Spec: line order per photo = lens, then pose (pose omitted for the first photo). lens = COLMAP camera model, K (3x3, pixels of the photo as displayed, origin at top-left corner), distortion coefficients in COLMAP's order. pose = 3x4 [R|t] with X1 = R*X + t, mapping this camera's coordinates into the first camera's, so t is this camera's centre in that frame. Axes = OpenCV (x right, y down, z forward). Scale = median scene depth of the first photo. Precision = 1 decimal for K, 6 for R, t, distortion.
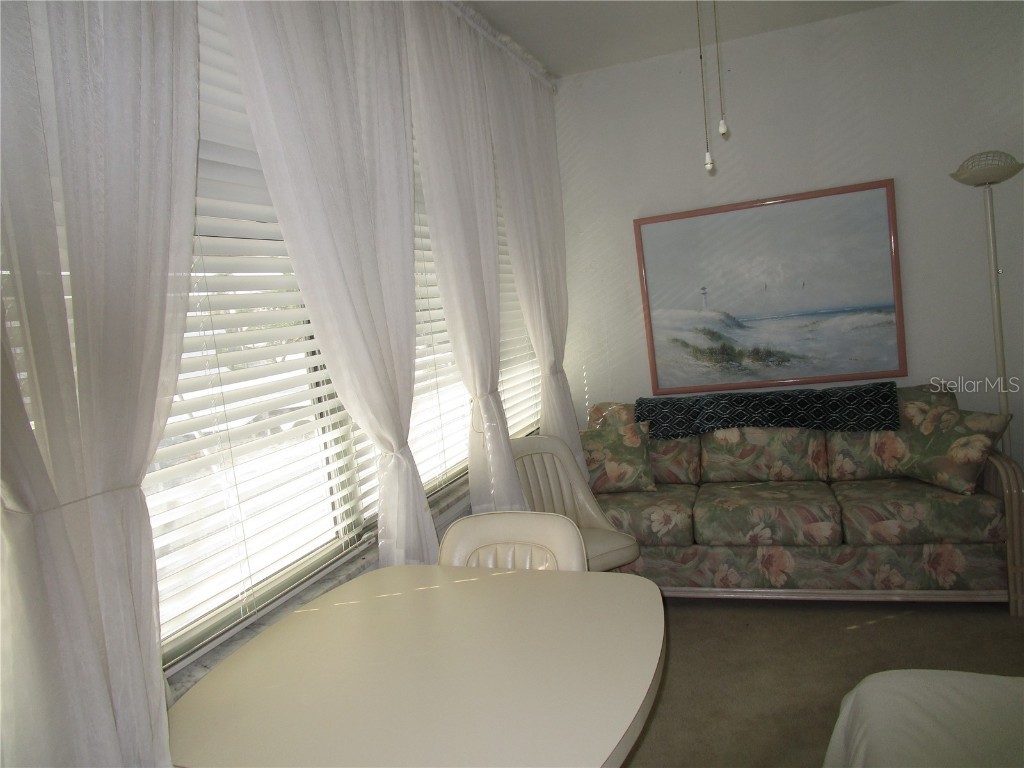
lens RADIAL K [[729.2, 0, 512.0], [0, 729.2, 384.0], [0, 0, 1]] dist [-0.028668, 0.010783]
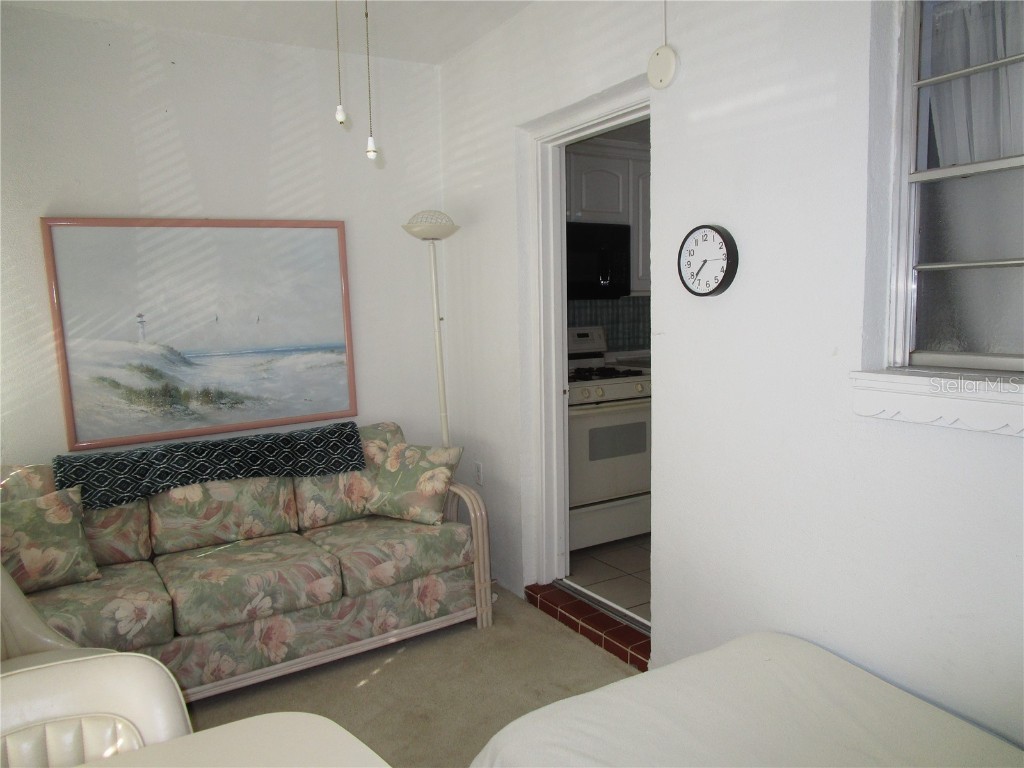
lens RADIAL K [[729.2, 0, 512.0], [0, 729.2, 384.0], [0, 0, 1]] dist [-0.028668, 0.010783]
pose [[0.629331, 0.003676, 0.777129, -0.118358], [0.041718, 0.998387, -0.038507, -0.007195], [-0.776017, 0.056654, 0.628162, 0.193788]]
